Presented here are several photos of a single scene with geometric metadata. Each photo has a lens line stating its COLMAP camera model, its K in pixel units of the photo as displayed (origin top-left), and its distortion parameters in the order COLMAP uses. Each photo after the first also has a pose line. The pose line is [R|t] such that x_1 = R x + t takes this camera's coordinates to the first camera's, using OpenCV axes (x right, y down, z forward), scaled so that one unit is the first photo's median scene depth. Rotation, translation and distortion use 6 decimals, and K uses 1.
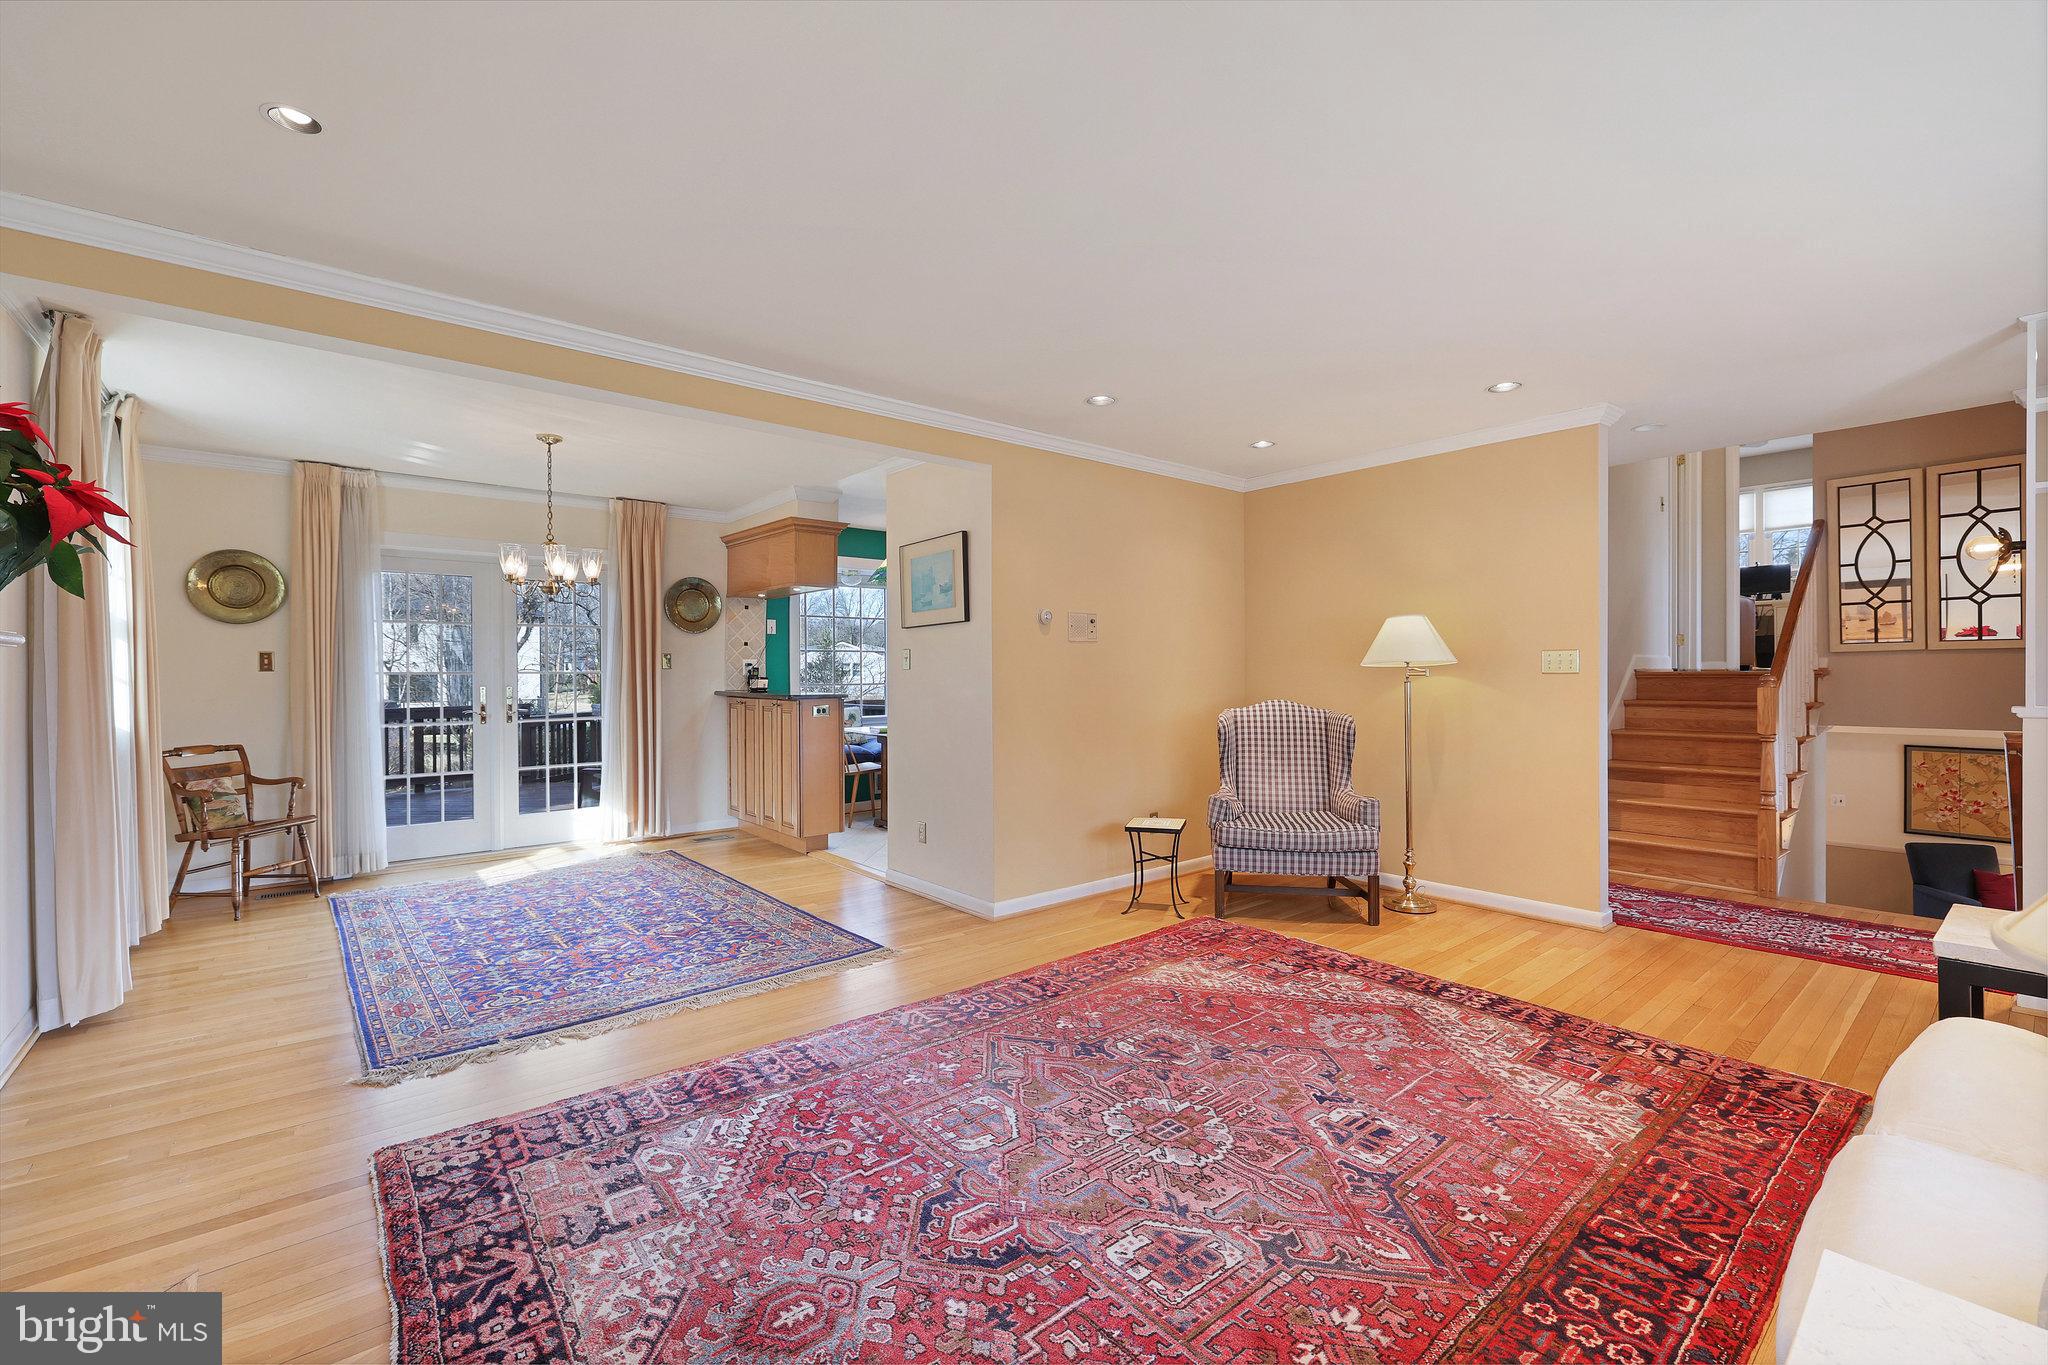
lens RADIAL K [[864.8, 0, 1029.9], [0, 864.8, 685.4], [0, 0, 1]] dist [-0.000963, 0.000556]
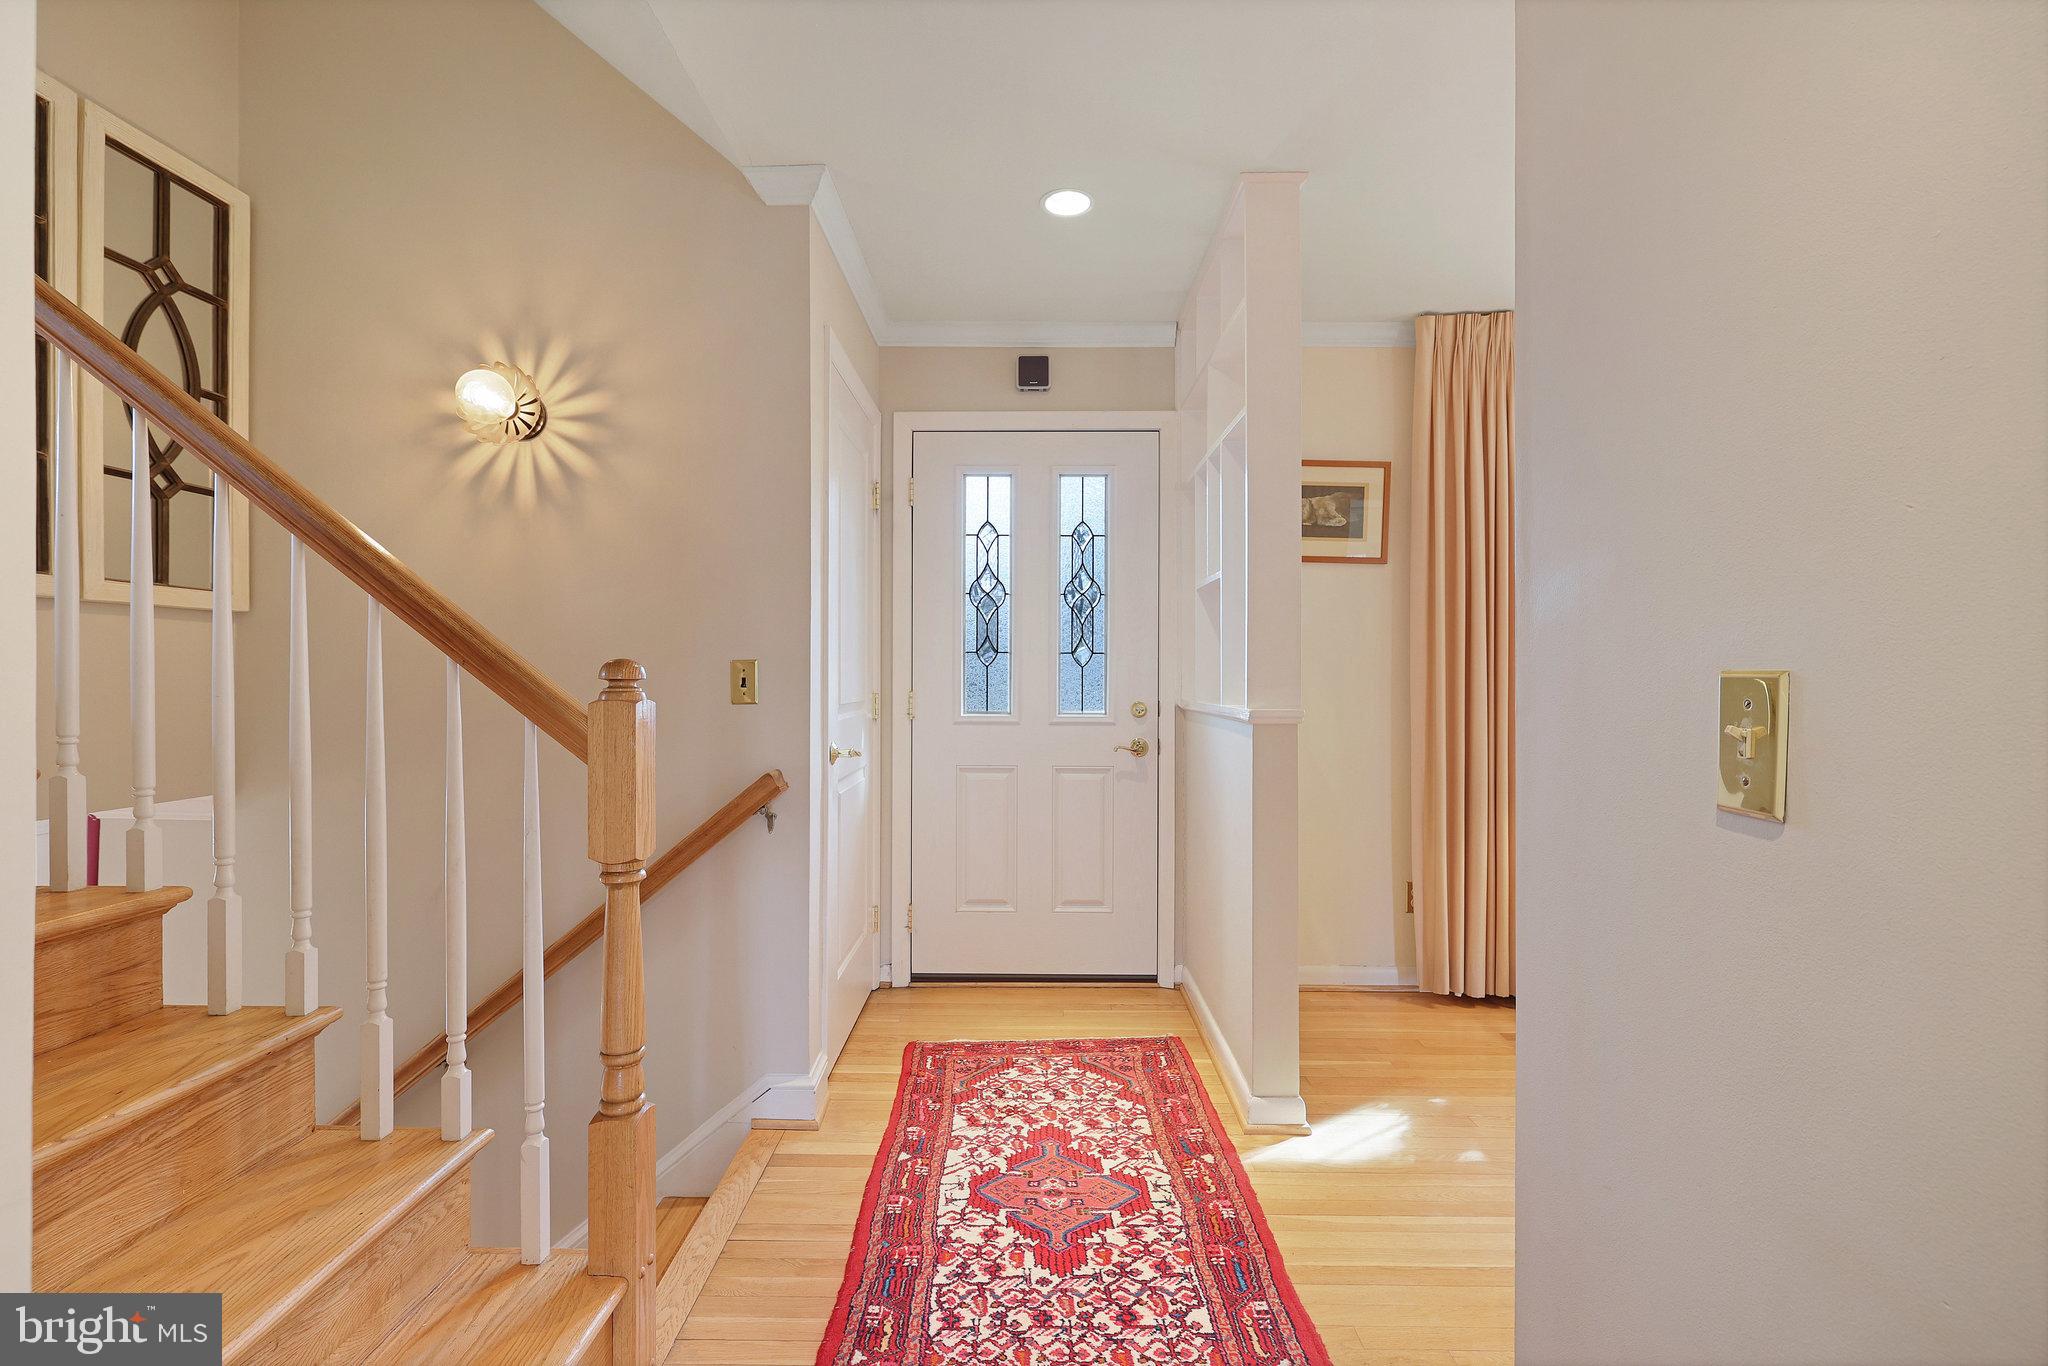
lens RADIAL K [[942.9, 0, 1025.2], [0, 942.9, 677.2], [0, 0, 1]] dist [0.003396, 0.000811]
pose [[-0.754598, 0.005755, 0.656162, 0.922636], [0.014099, 0.999873, 0.007444, -0.012540], [-0.656036, 0.014869, -0.754583, 2.004615]]
